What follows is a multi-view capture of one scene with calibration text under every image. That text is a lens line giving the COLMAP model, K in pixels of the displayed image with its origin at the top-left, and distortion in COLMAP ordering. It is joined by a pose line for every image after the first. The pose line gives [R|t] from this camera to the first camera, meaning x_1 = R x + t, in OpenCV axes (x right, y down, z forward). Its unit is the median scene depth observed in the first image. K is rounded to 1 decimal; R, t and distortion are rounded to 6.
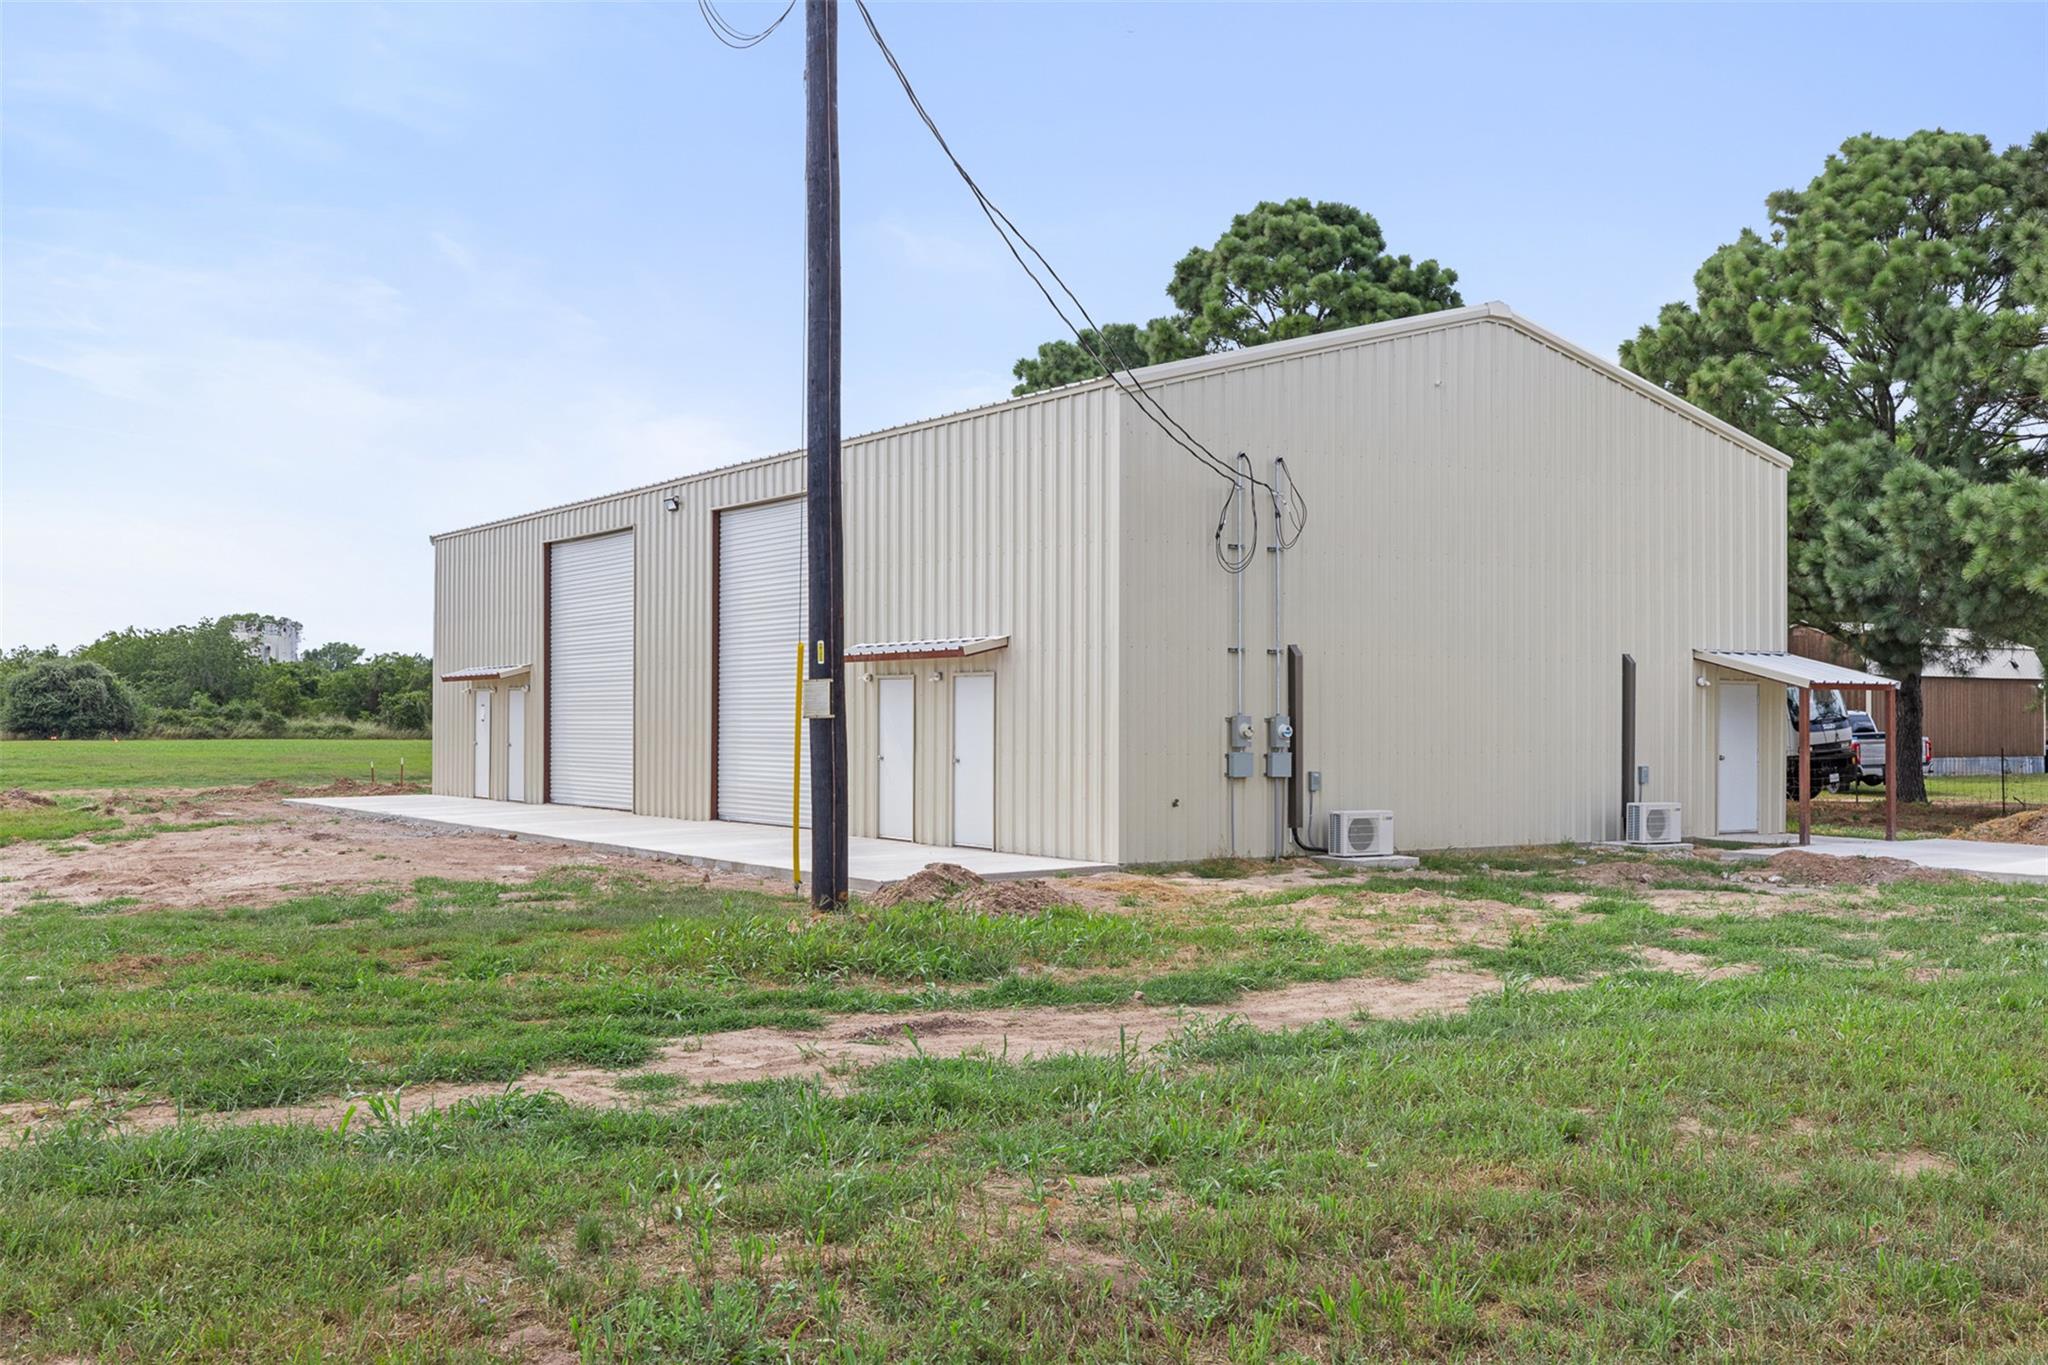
lens RADIAL K [[1894.3, 0, 1024.0], [0, 1894.3, 682.5], [0, 0, 1]] dist [-0.064094, -0.001701]
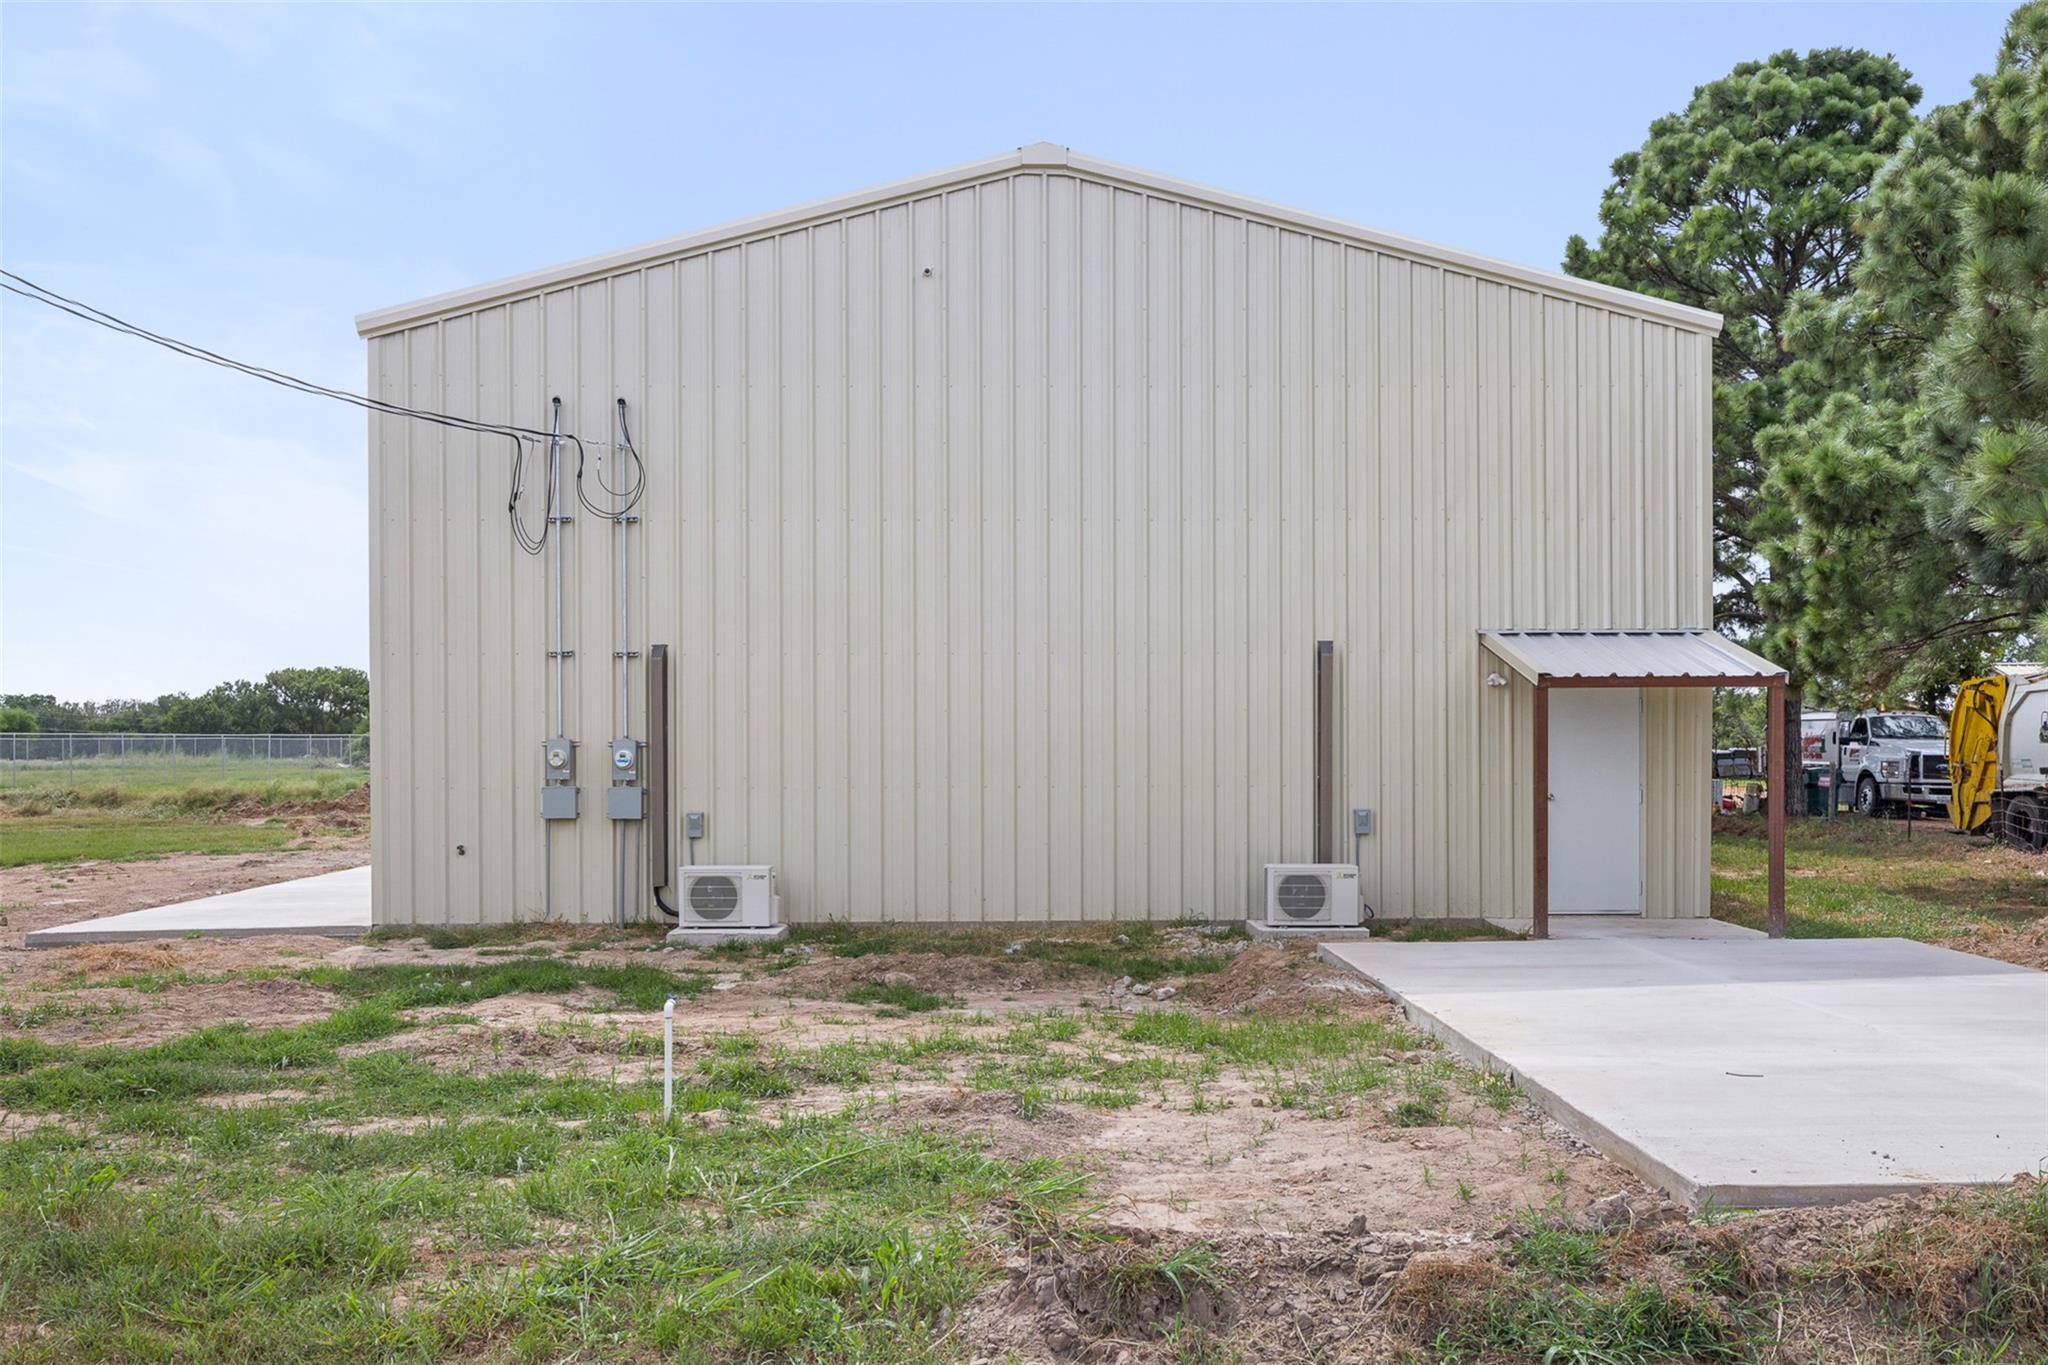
lens RADIAL K [[1894.3, 0, 1024.0], [0, 1894.3, 682.5], [0, 0, 1]] dist [-0.064094, -0.001701]
pose [[0.868777, -0.015728, -0.494953, 0.608836], [0.020065, 0.999793, 0.003449, -0.004212], [0.494796, -0.012927, 0.868913, 0.396707]]
